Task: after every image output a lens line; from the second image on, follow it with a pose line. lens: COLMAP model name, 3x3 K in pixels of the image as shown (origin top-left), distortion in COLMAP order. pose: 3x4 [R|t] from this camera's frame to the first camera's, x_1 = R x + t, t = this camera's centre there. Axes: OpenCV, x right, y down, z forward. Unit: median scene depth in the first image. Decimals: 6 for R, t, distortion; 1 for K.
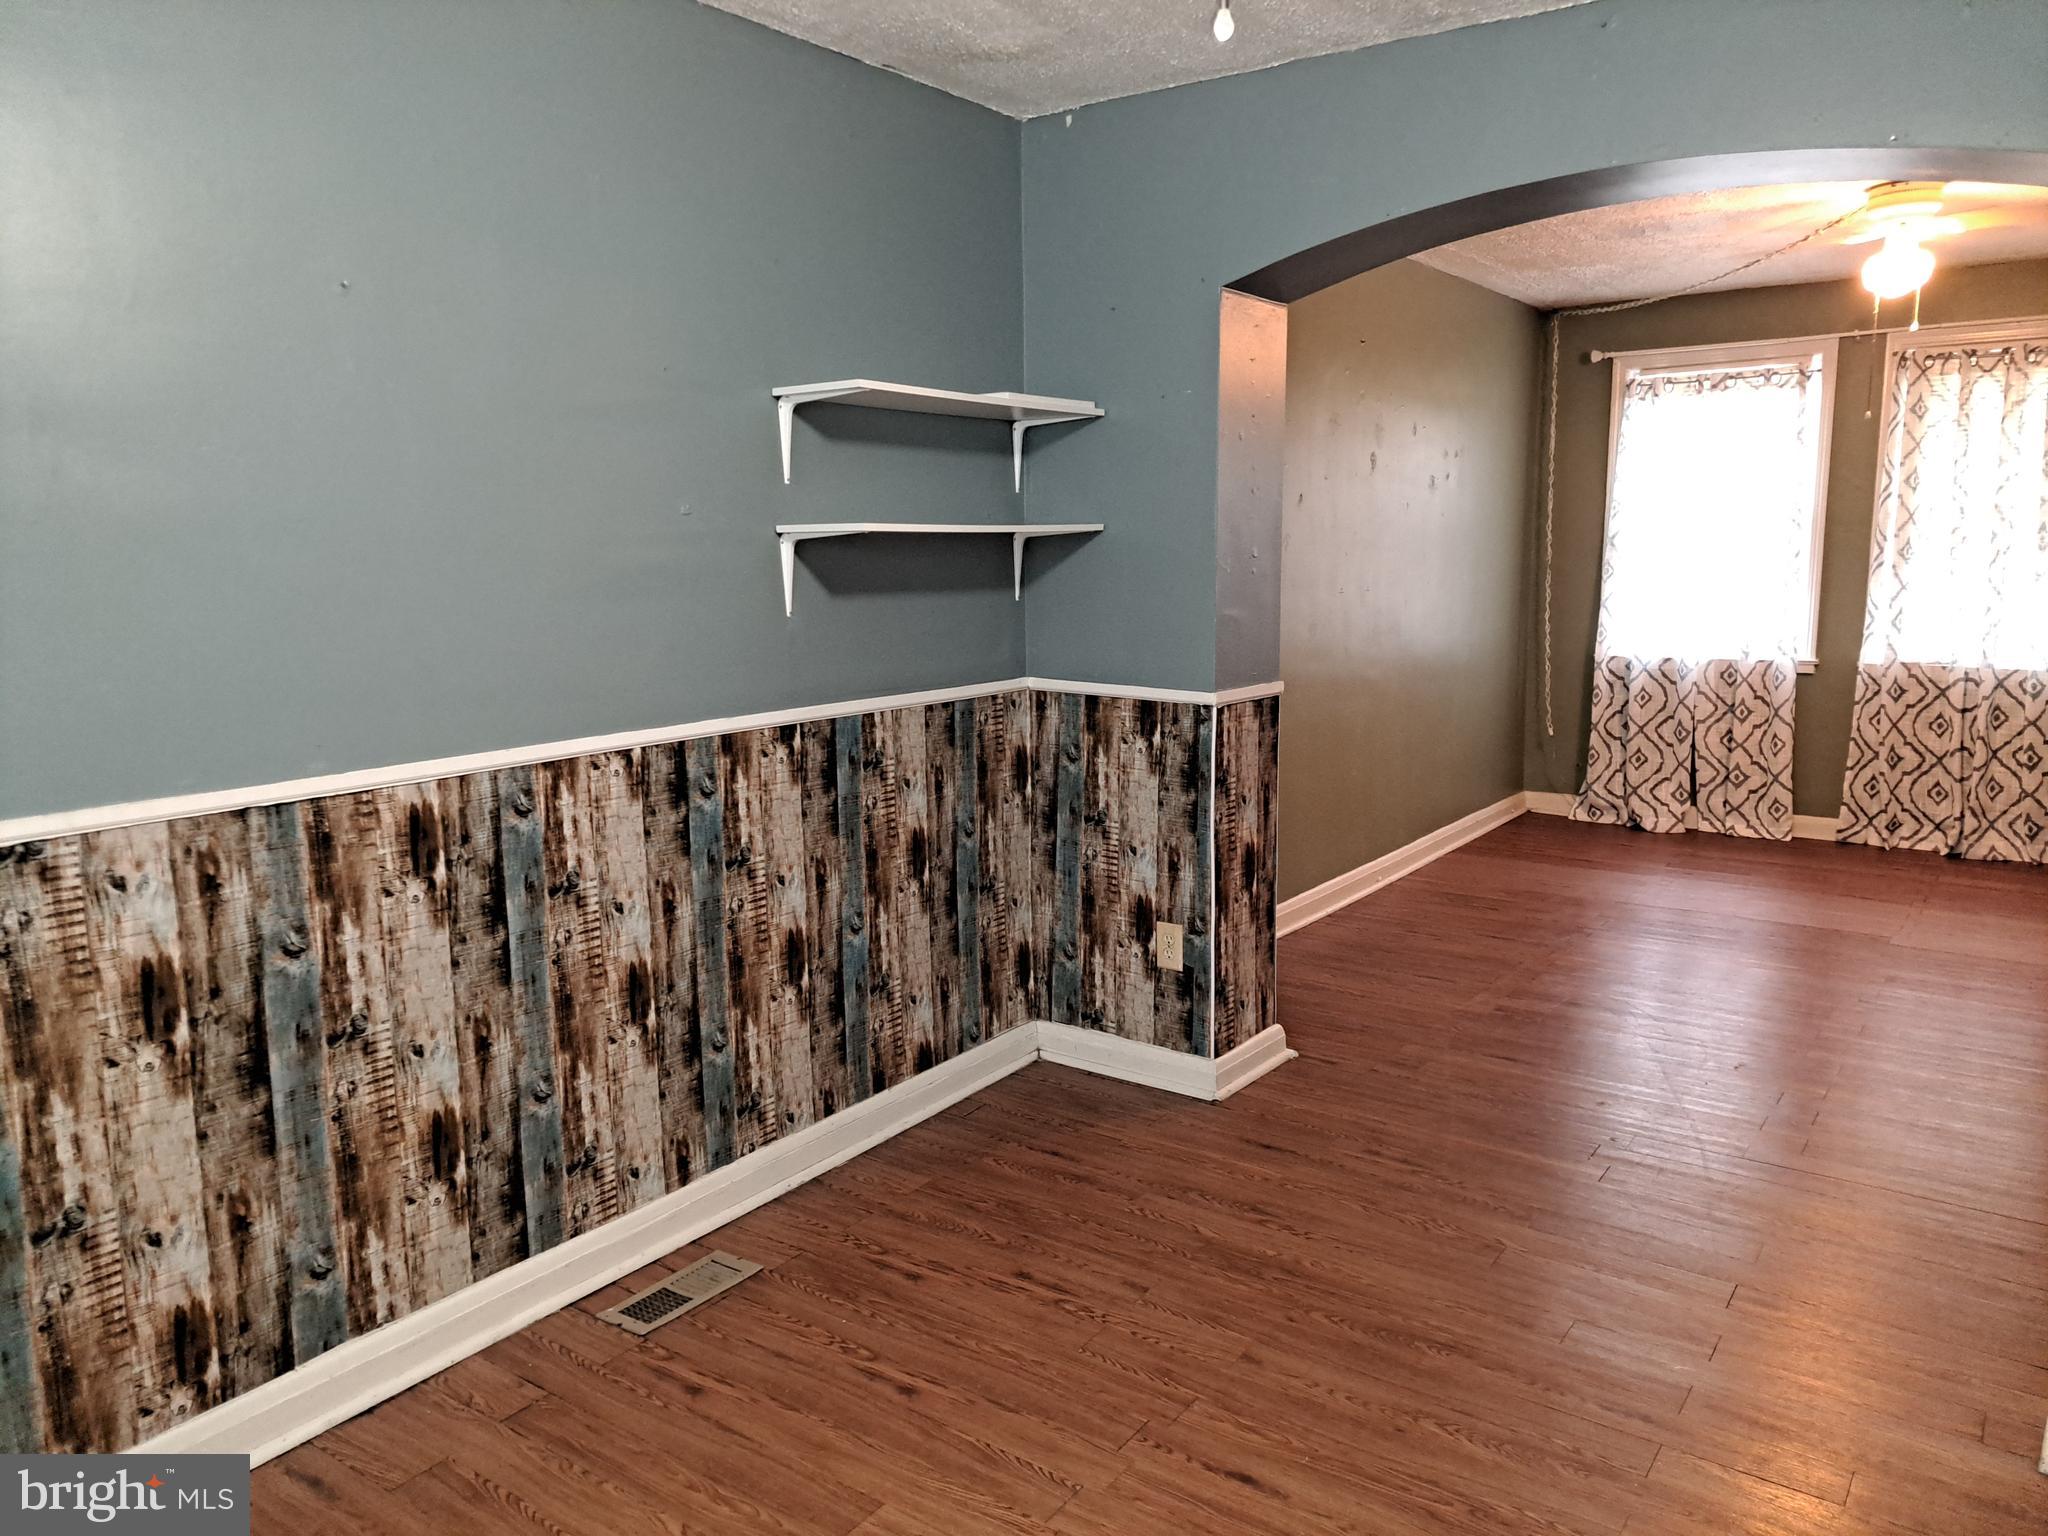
lens RADIAL K [[1467.9, 0, 1020.5], [0, 1467.9, 776.6], [0, 0, 1]] dist [0.063651, -0.059483]
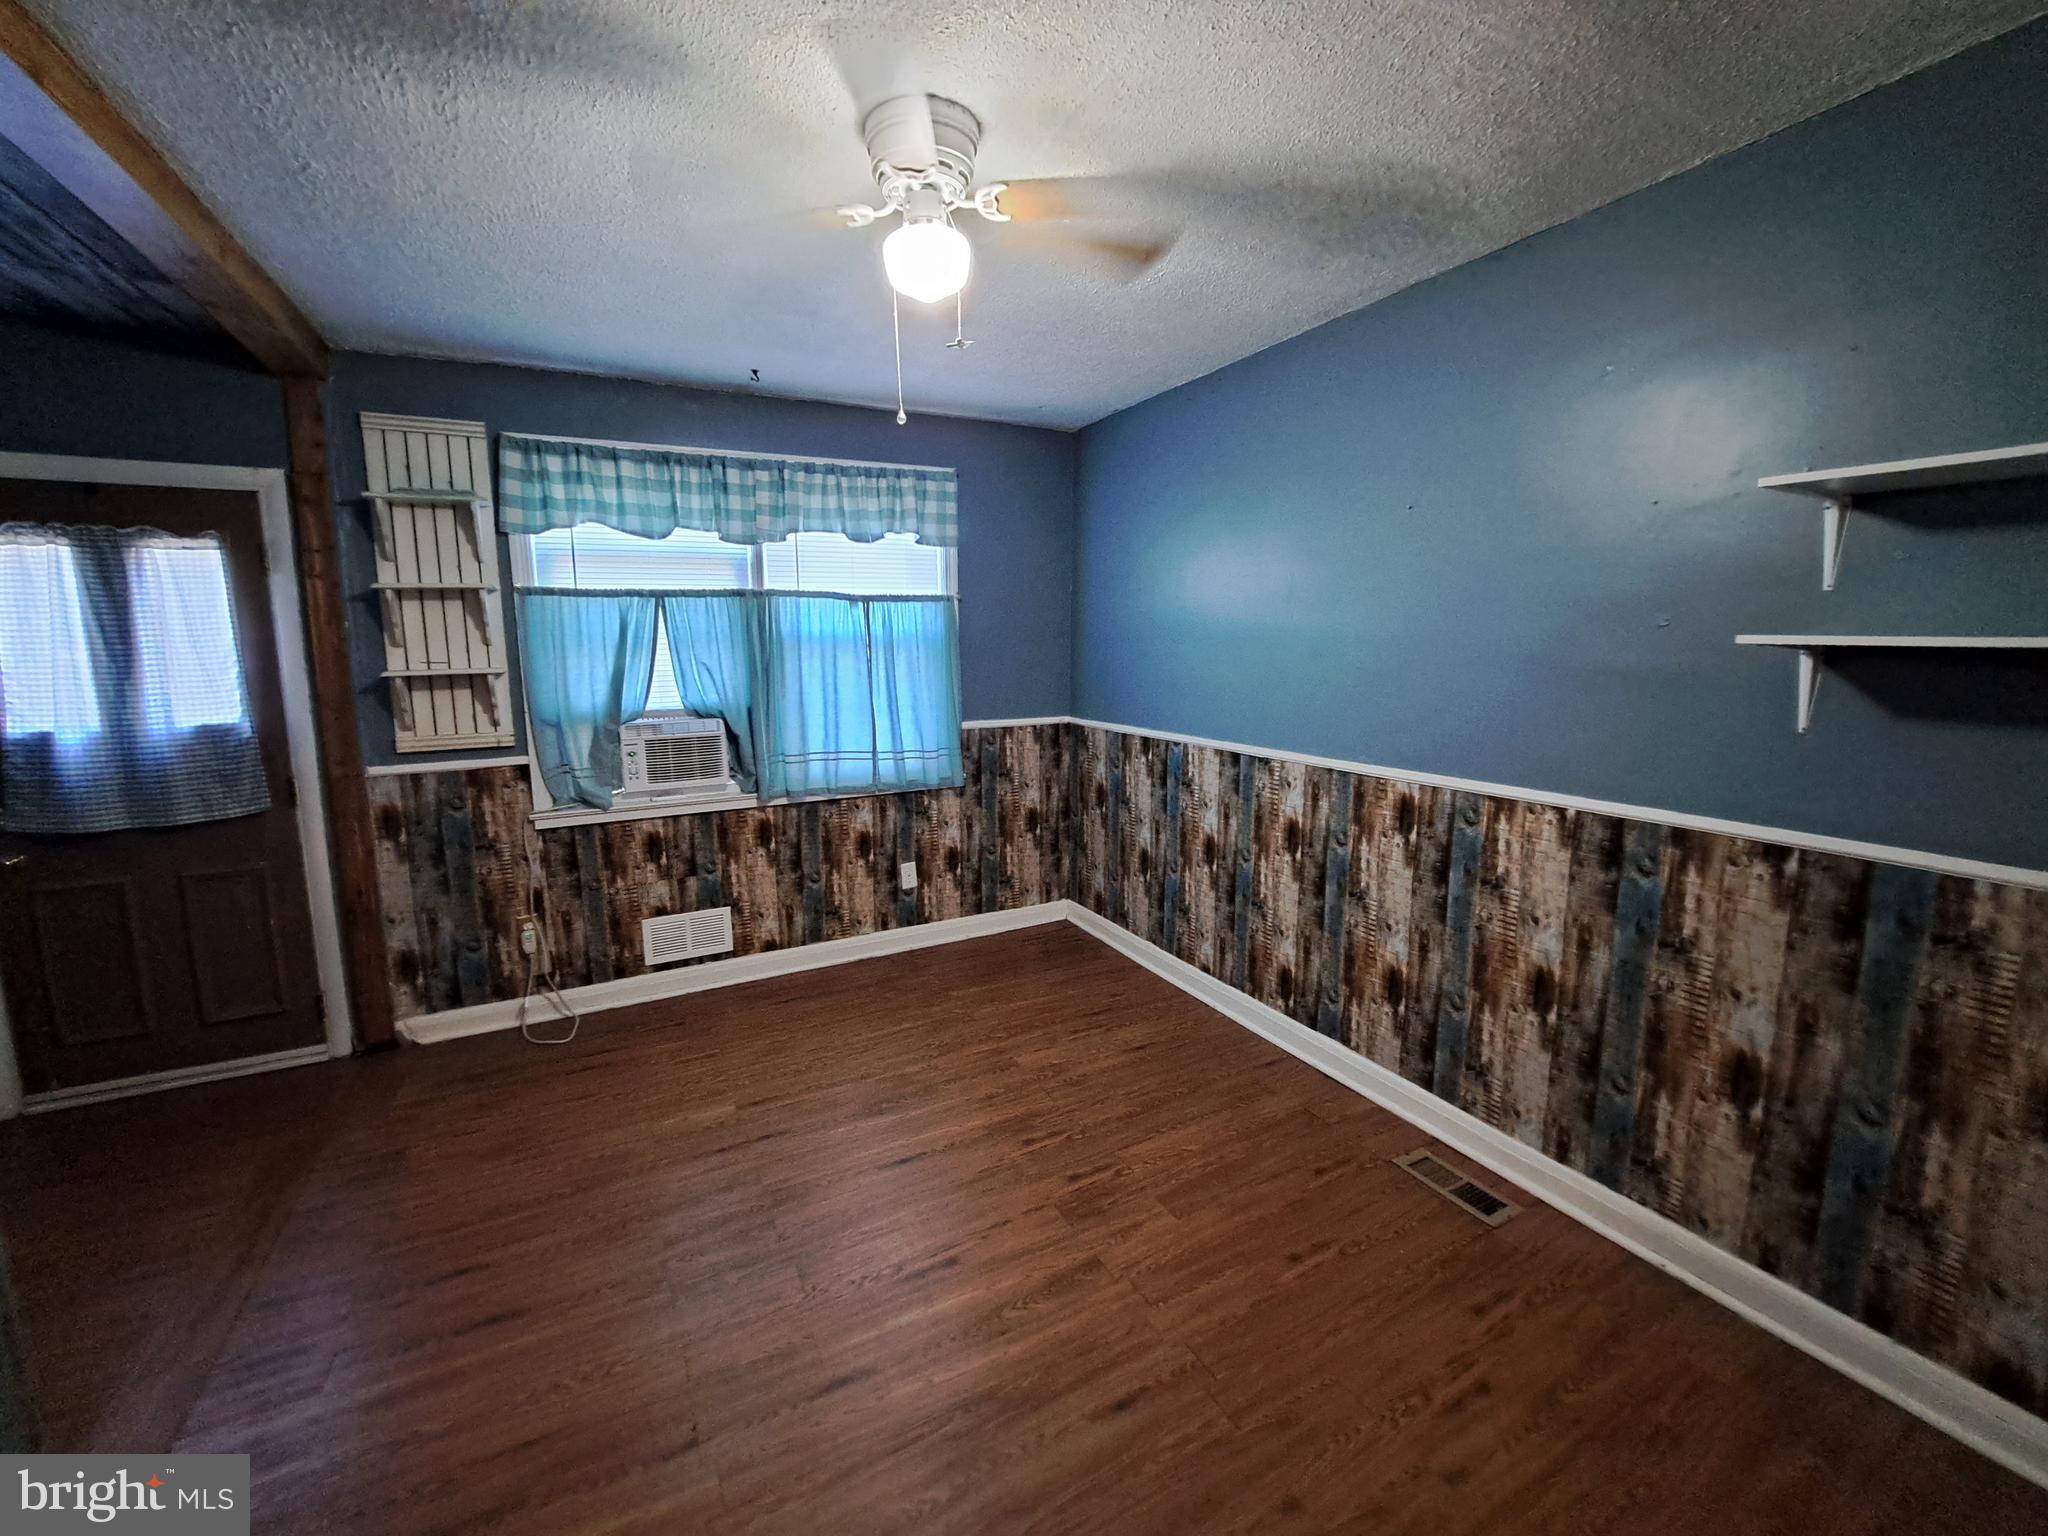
lens RADIAL K [[816.8, 0, 1020.5], [0, 816.8, 747.1], [0, 0, 1]] dist [-0.019325, 0.001538]
pose [[-0.447266, 0.135855, -0.884023, 0.517882], [-0.128528, 0.968375, 0.213846, -0.146764], [0.885118, 0.209268, -0.415660, 0.785037]]
